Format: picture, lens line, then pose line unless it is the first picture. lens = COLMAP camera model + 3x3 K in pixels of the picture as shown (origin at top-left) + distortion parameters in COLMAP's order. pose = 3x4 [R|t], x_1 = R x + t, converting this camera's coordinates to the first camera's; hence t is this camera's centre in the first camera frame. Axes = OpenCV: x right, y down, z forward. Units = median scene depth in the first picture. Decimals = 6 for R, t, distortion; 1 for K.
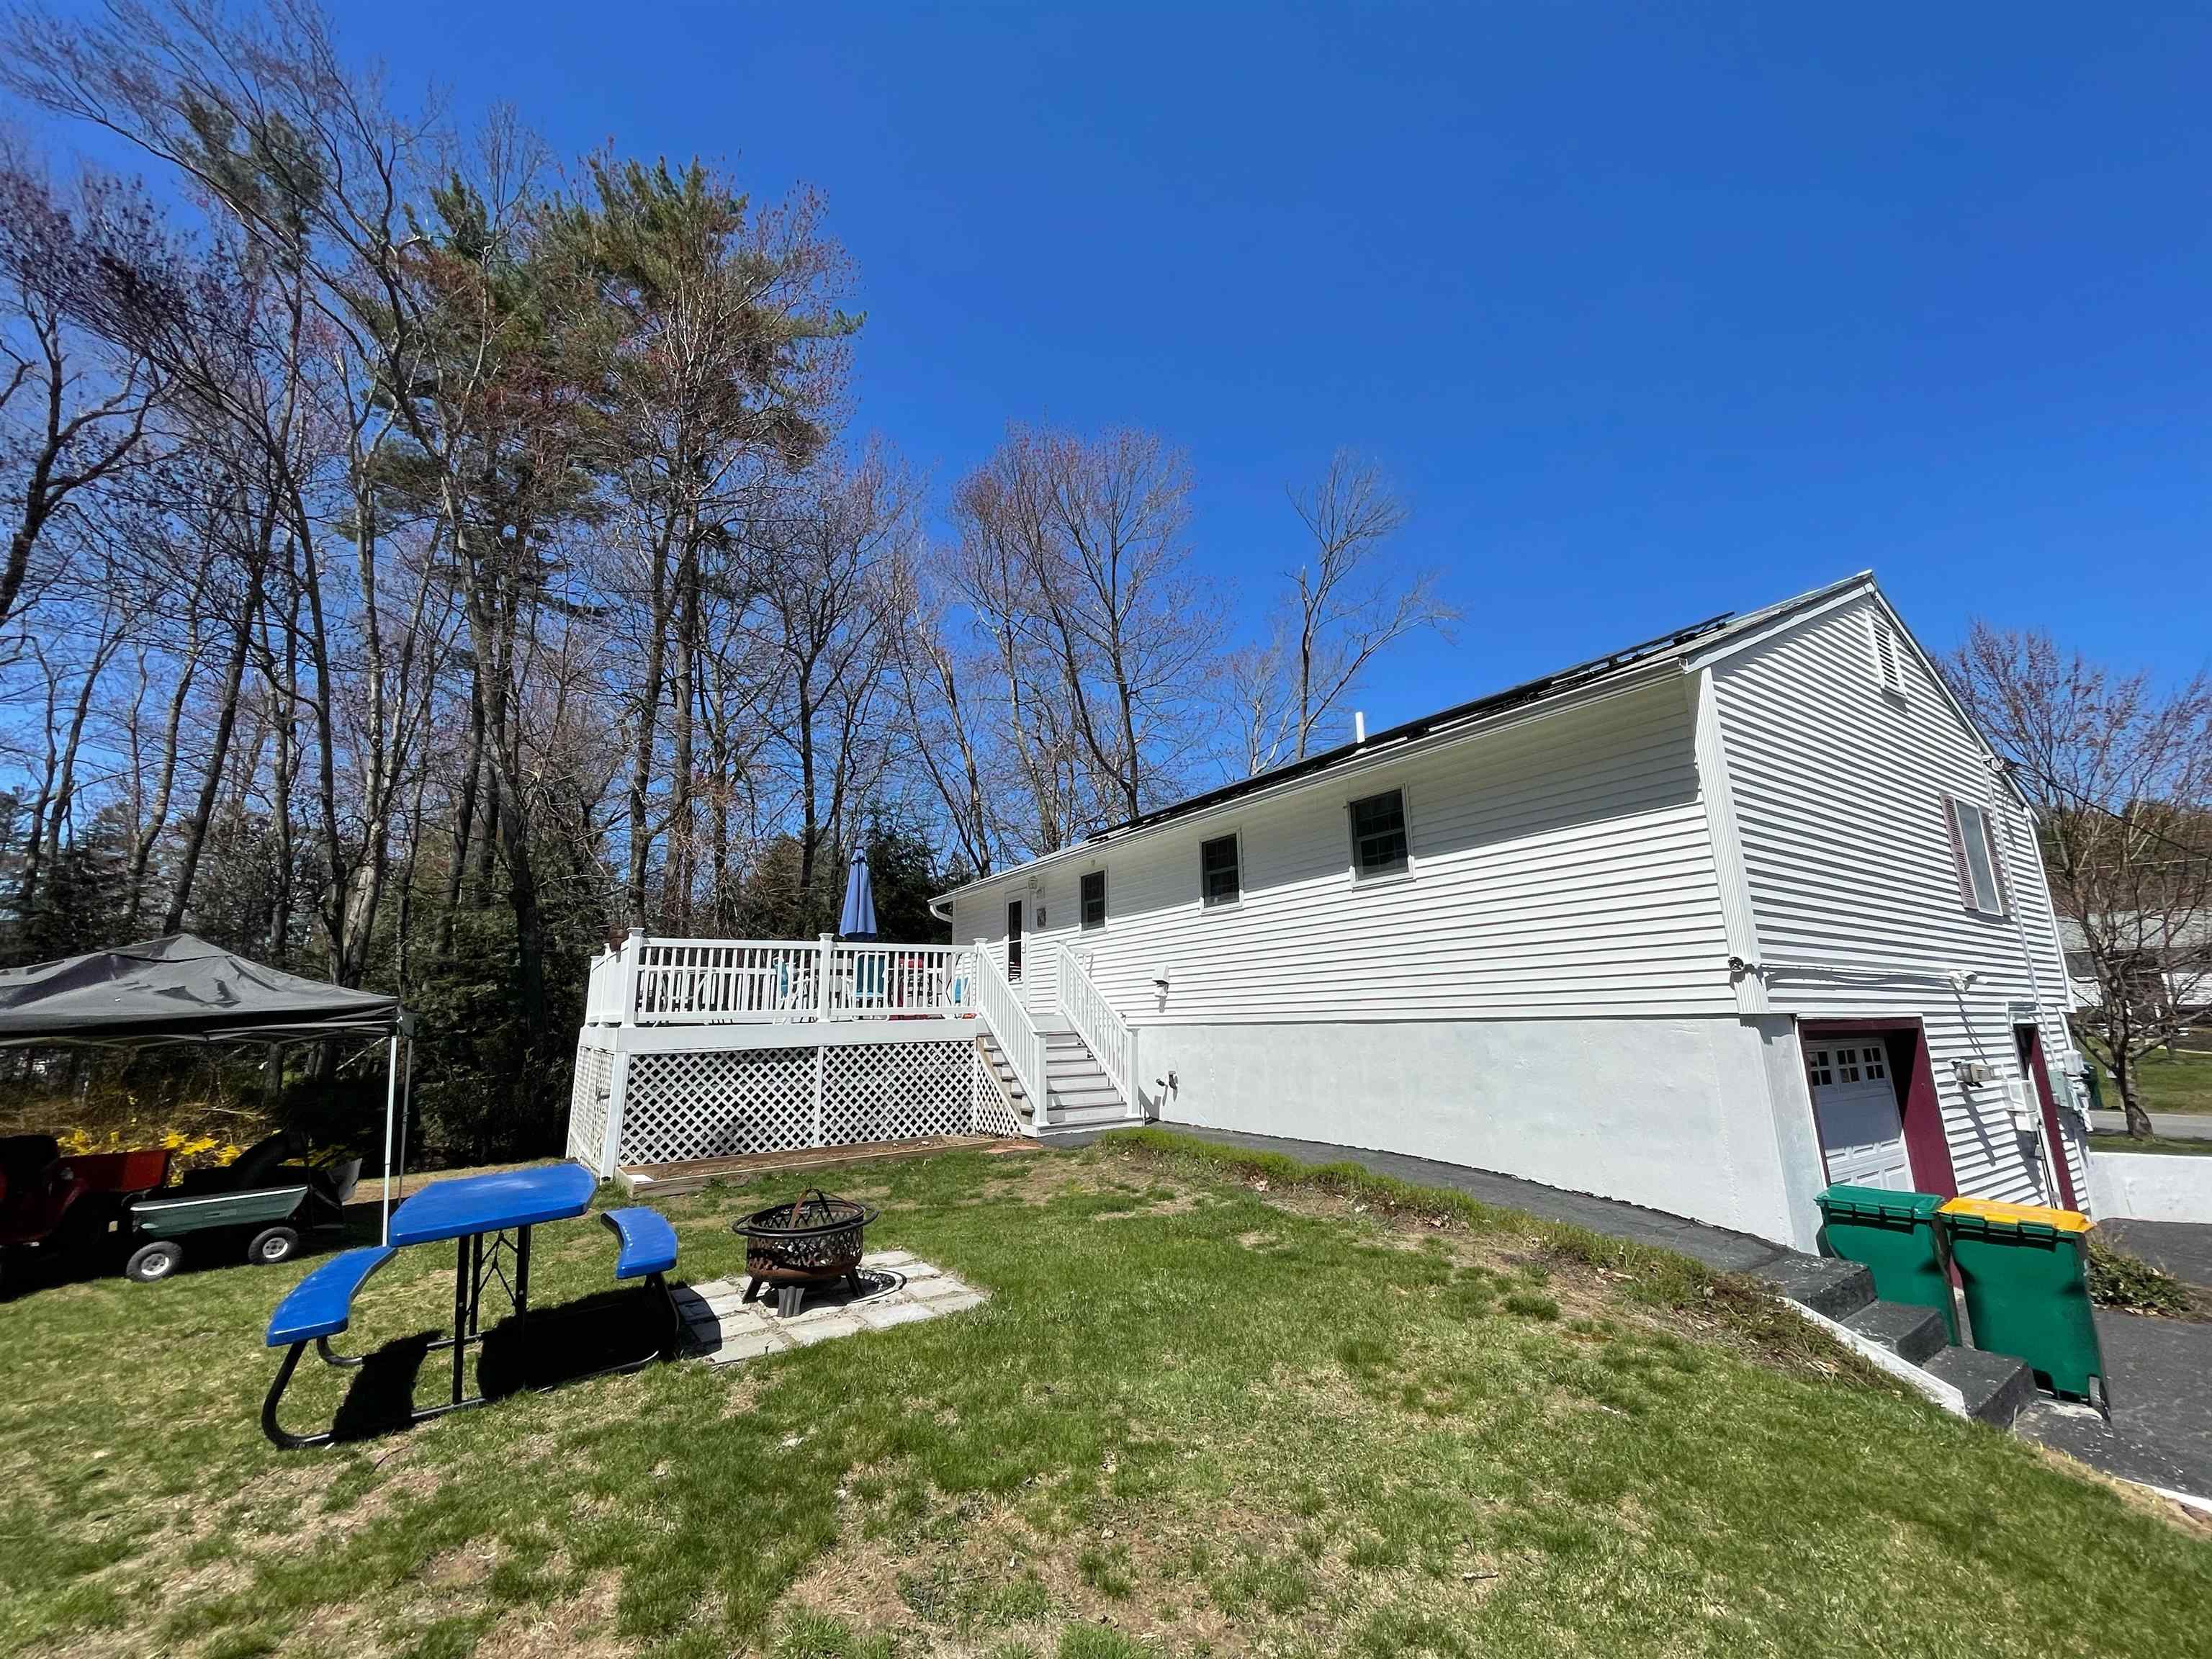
lens RADIAL K [[900.1, 0, 1114.5], [0, 900.1, 830.0], [0, 0, 1]] dist [-0.006487, 0.000384]
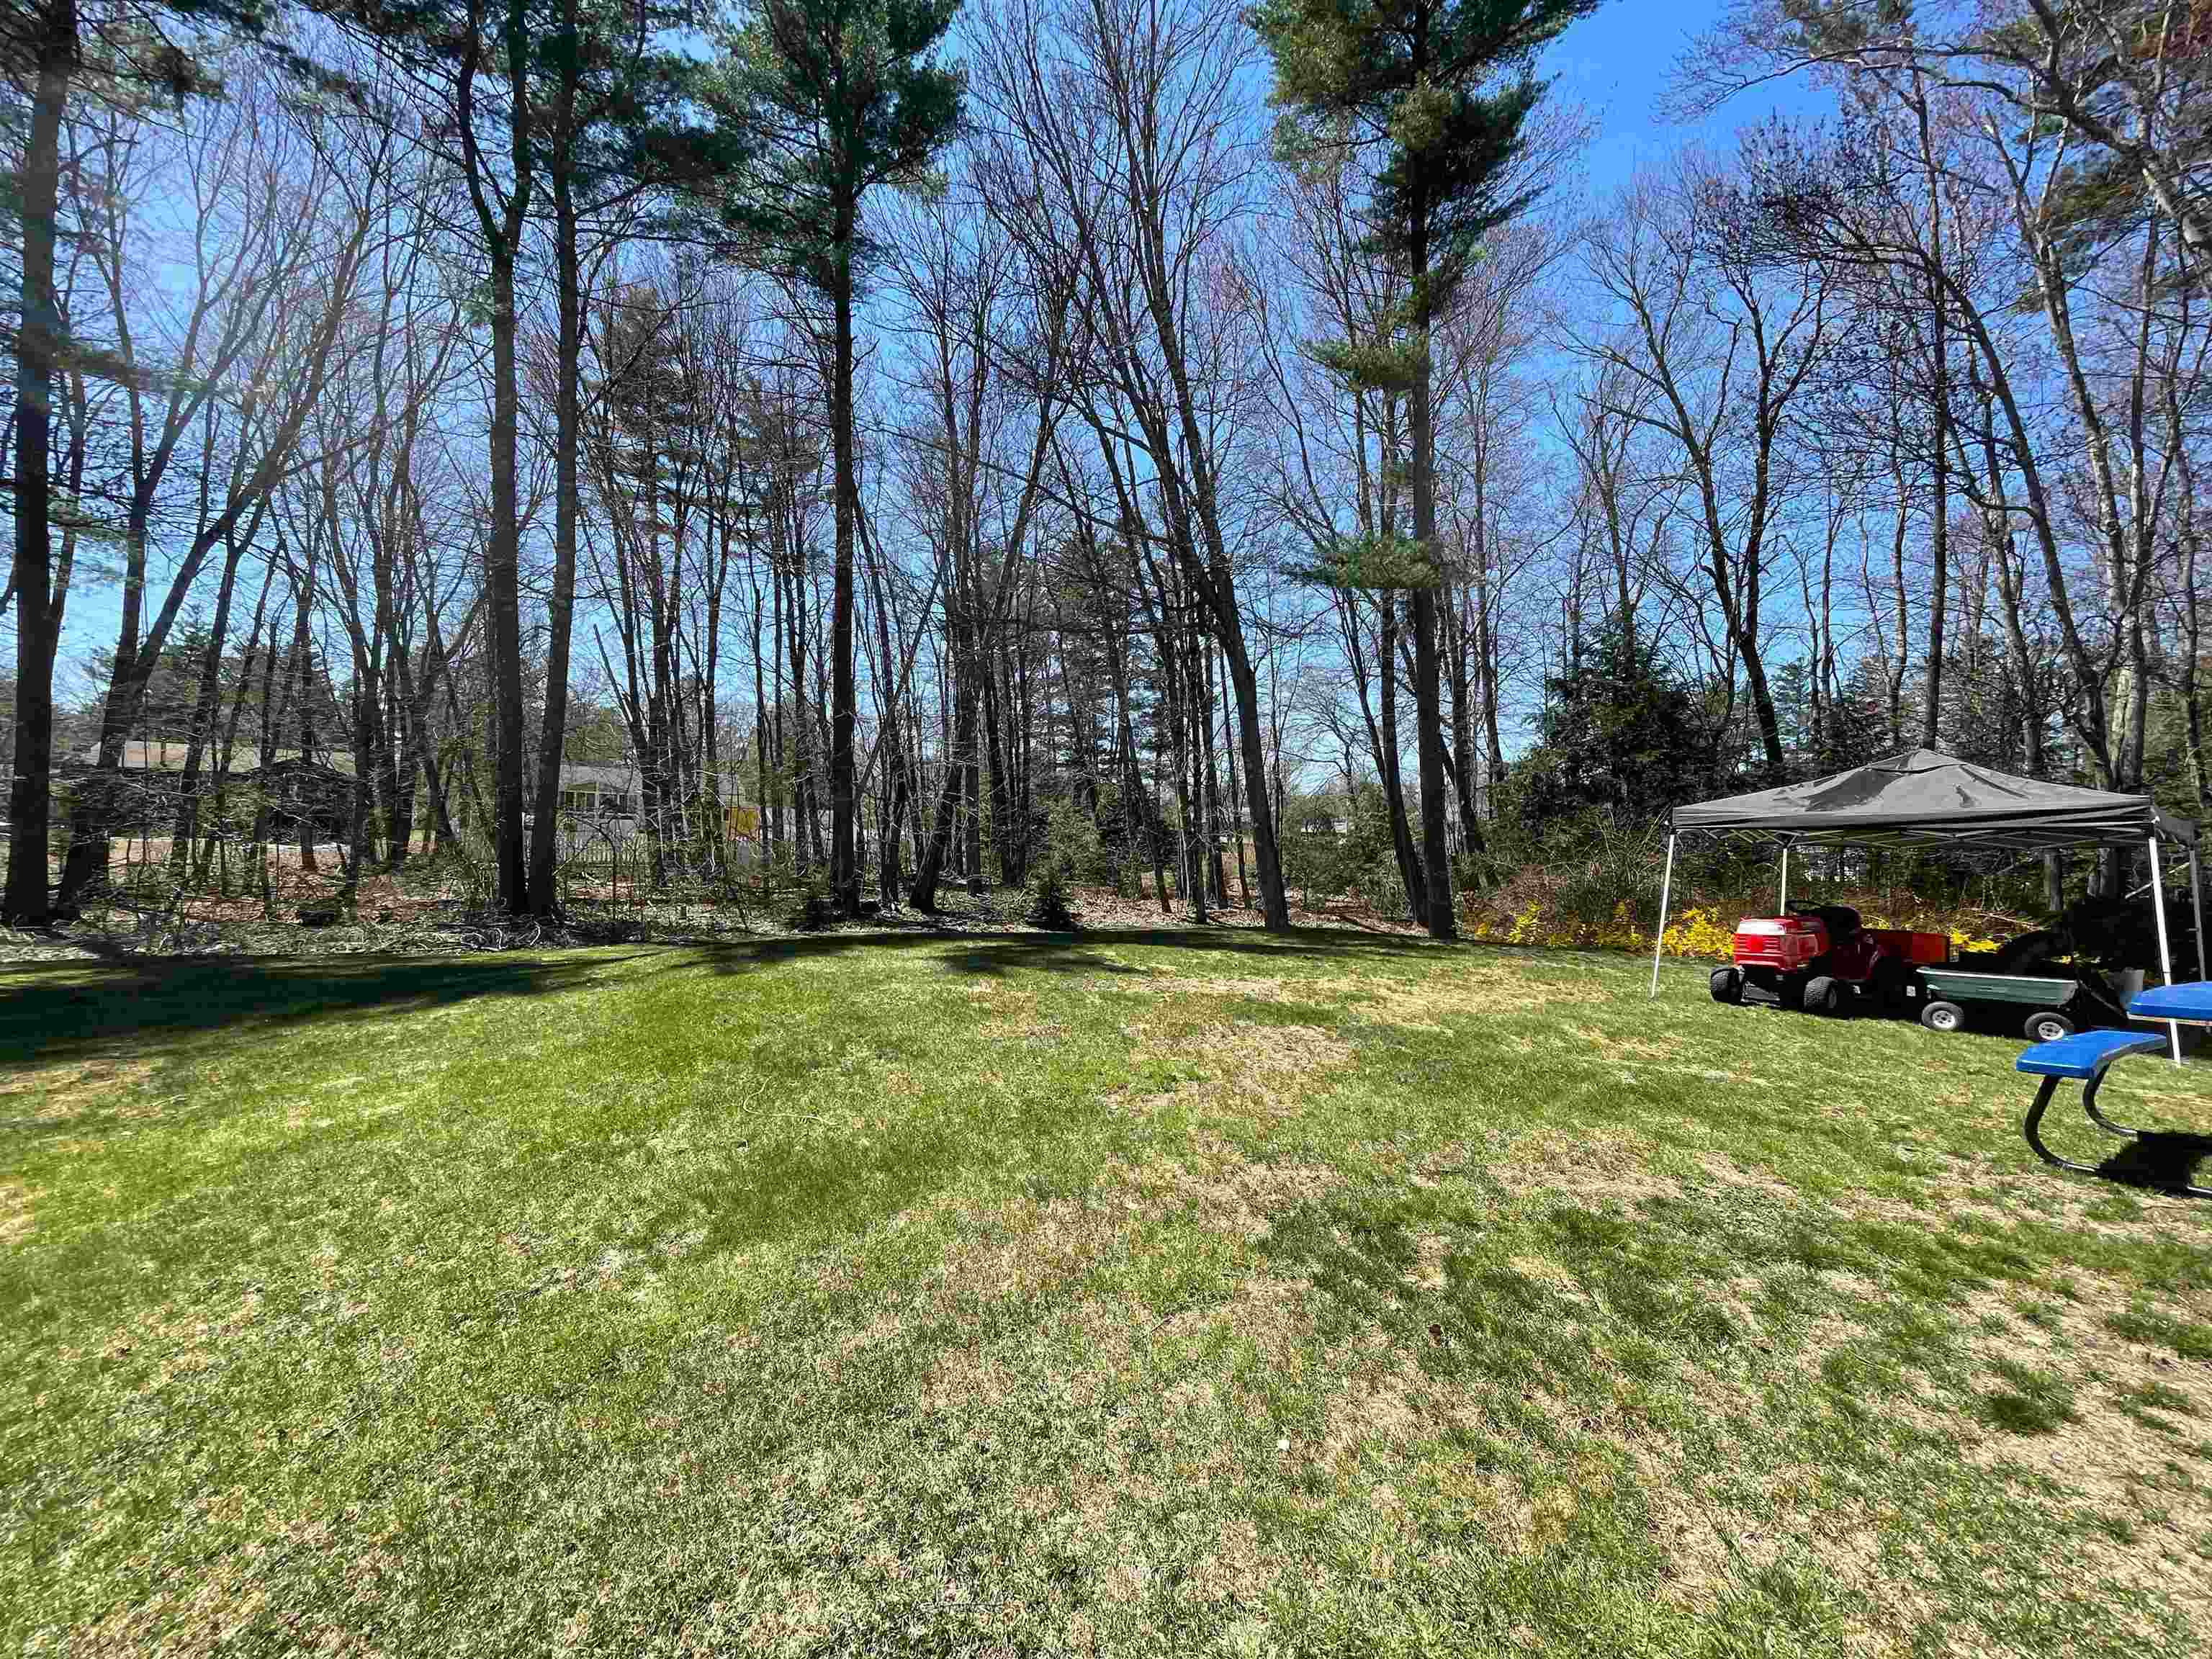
lens RADIAL K [[900.1, 0, 1115.4], [0, 900.1, 824.7], [0, 0, 1]] dist [-0.006487, 0.000384]
pose [[0.017911, -0.000973, -0.999839, 0.133925], [0.186398, 0.982471, 0.002383, 0.026082], [0.982311, -0.186410, 0.017779, -0.080851]]
